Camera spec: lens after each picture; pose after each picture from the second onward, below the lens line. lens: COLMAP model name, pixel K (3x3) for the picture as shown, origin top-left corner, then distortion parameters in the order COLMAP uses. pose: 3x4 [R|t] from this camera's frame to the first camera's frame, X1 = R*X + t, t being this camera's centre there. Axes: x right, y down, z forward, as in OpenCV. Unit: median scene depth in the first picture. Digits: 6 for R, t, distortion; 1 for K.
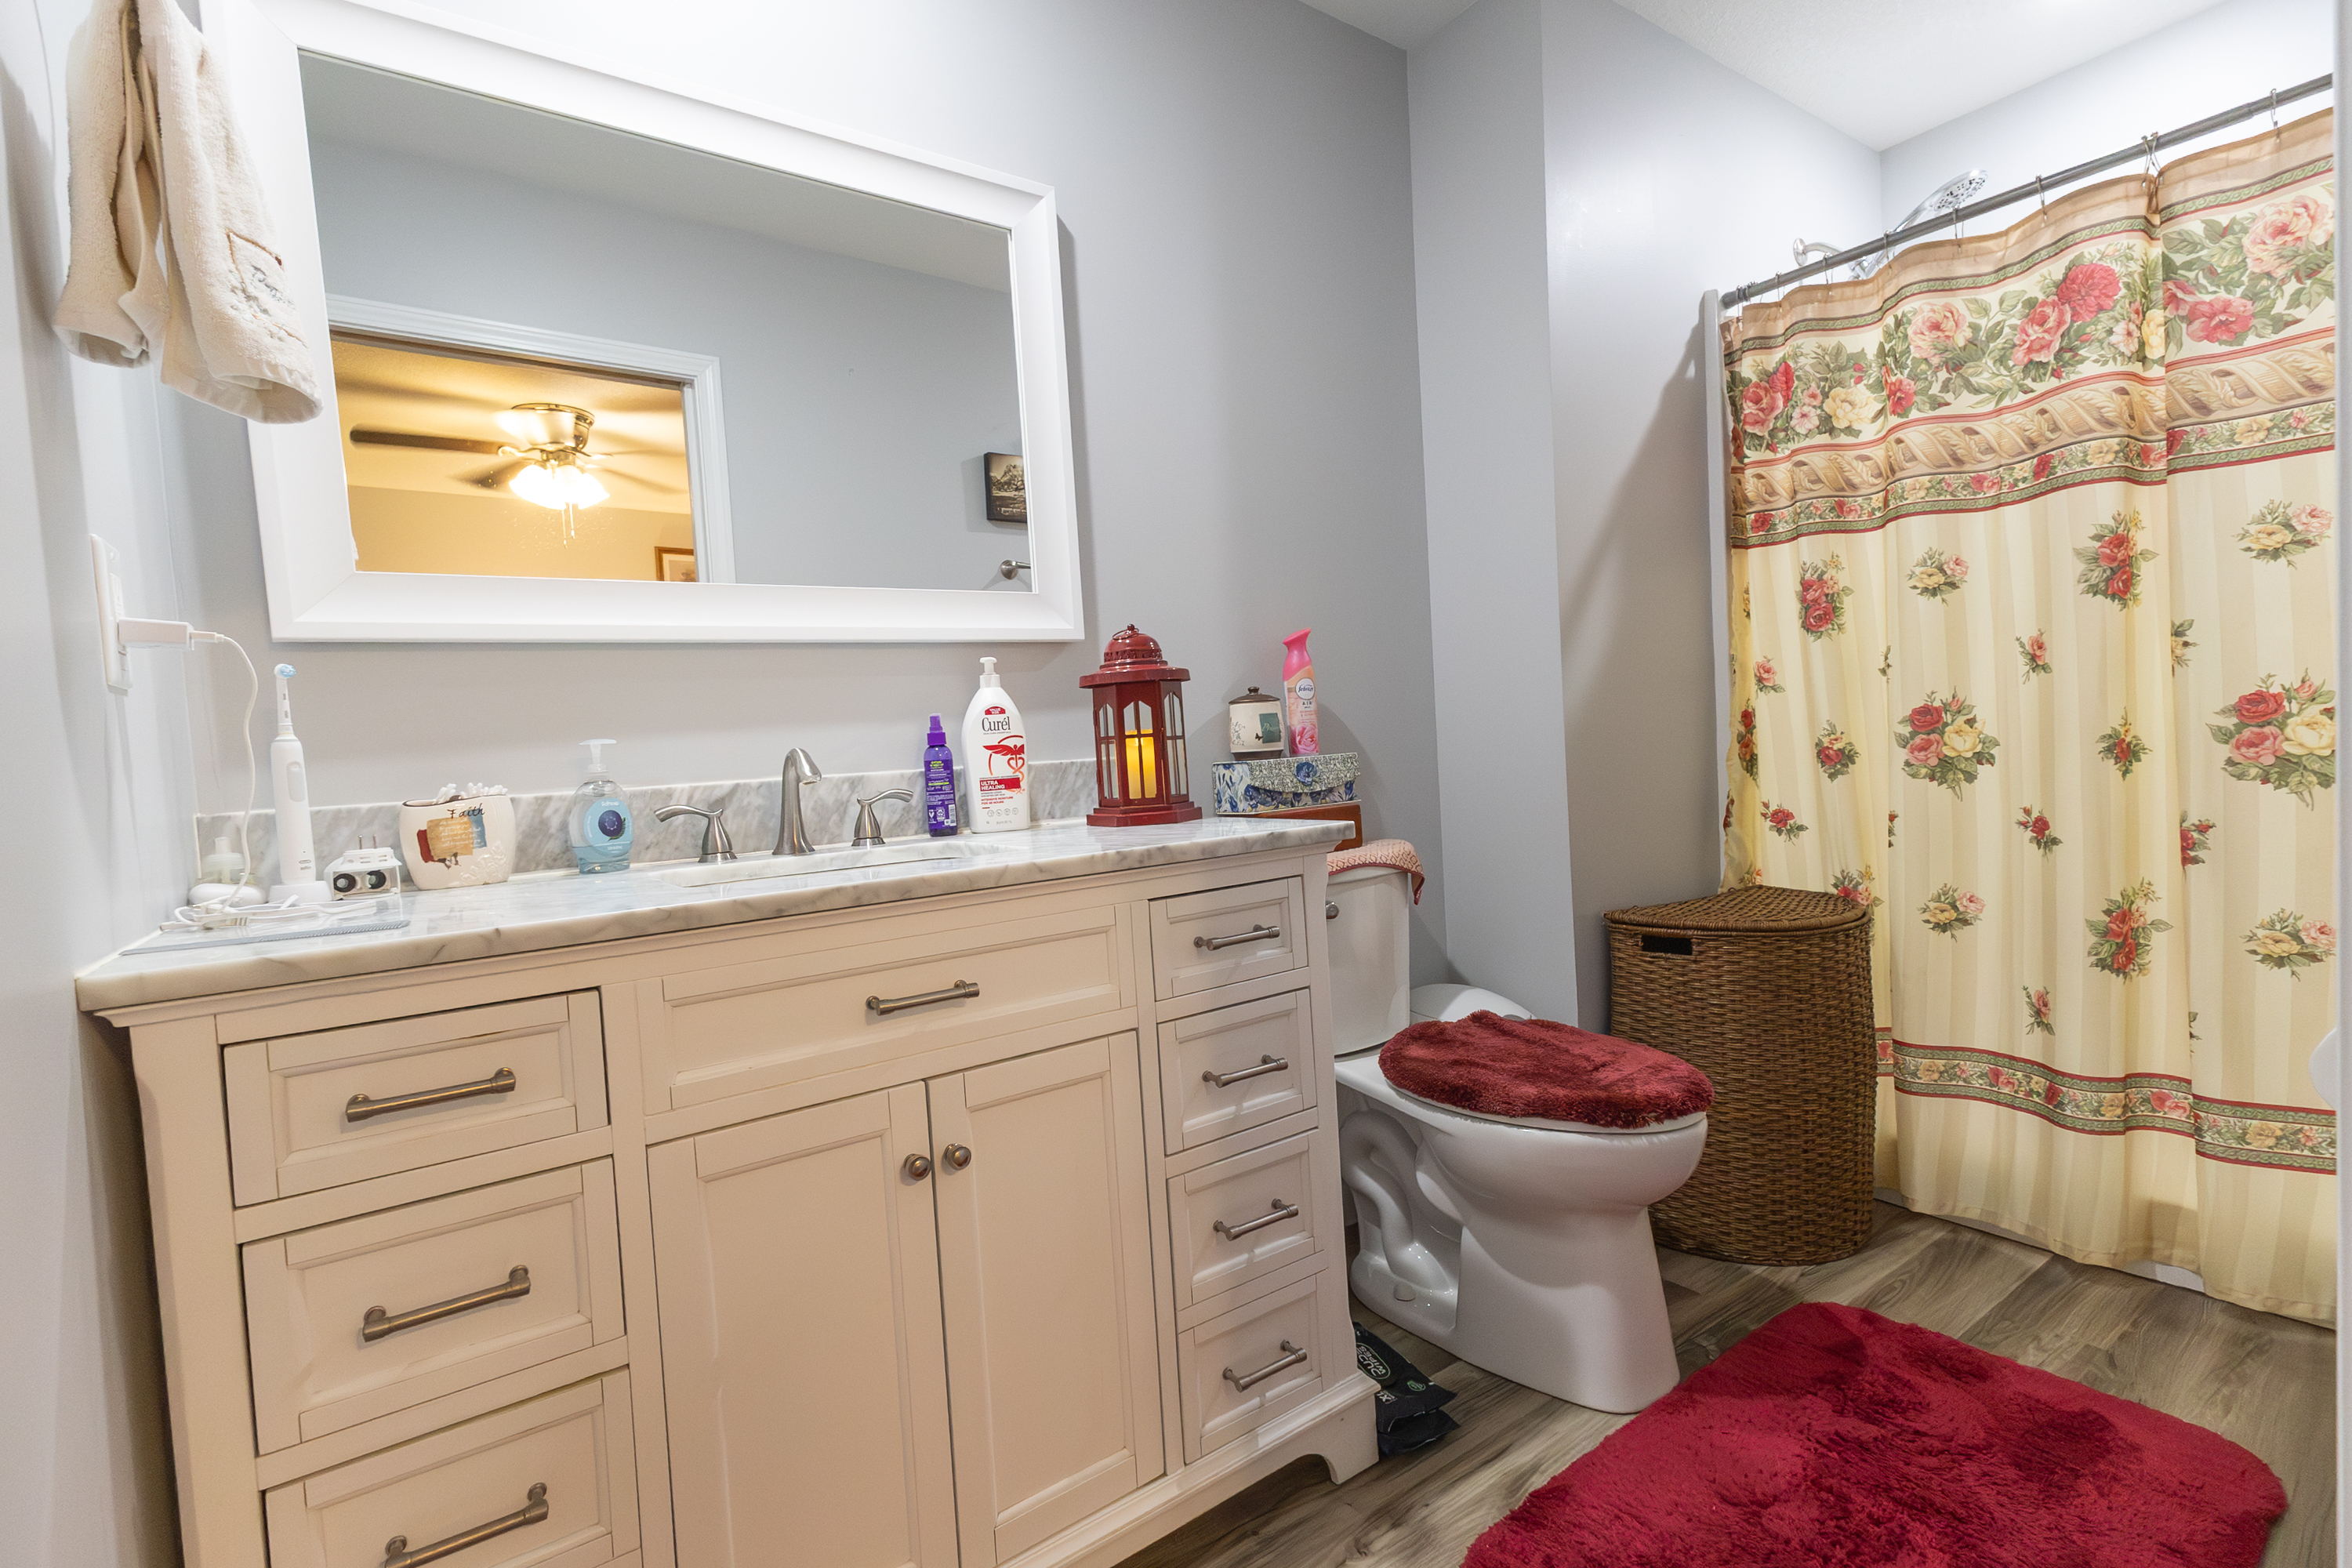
lens RADIAL K [[1081.0, 0, 1176.1], [0, 1081.0, 784.5], [0, 0, 1]] dist [0.009380, 0.000737]
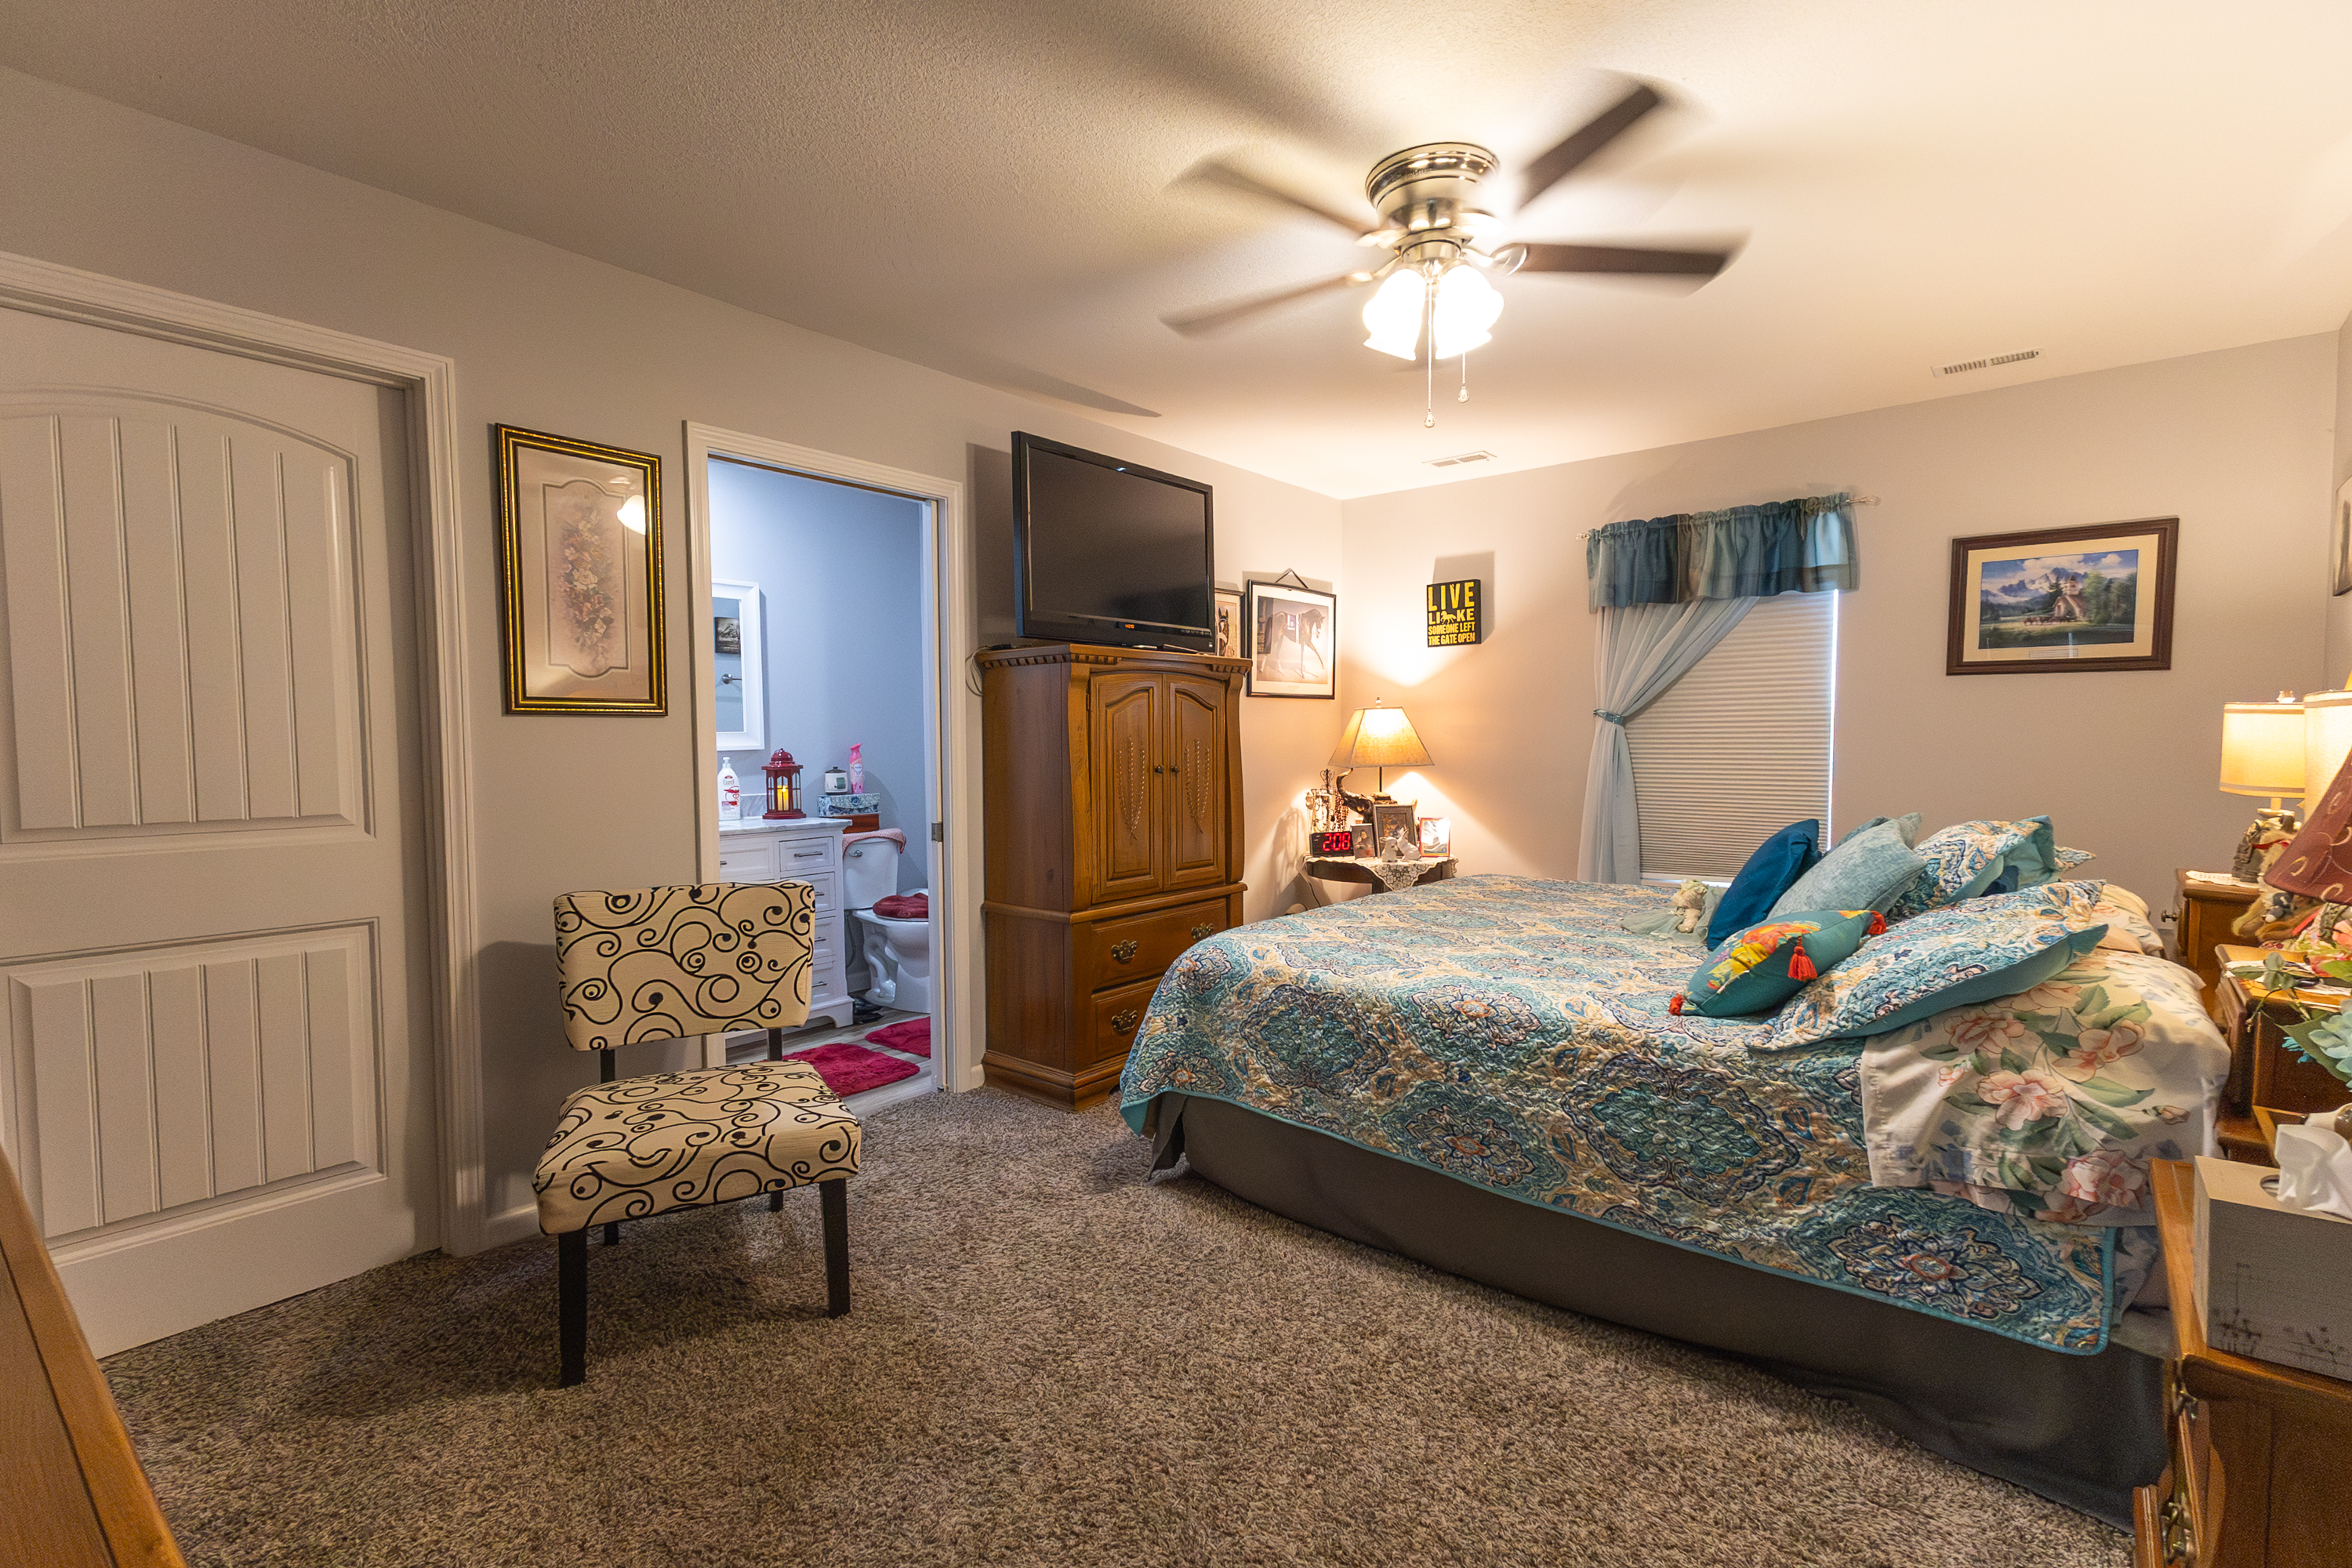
lens RADIAL K [[1081.0, 0, 1178.8], [0, 1081.0, 784.2], [0, 0, 1]] dist [0.009380, 0.000737]
pose [[0.963018, 0.037248, 0.266848, 0.200921], [-0.036559, 0.999303, -0.007555, -0.068778], [-0.266944, -0.002480, 0.963709, -1.949573]]
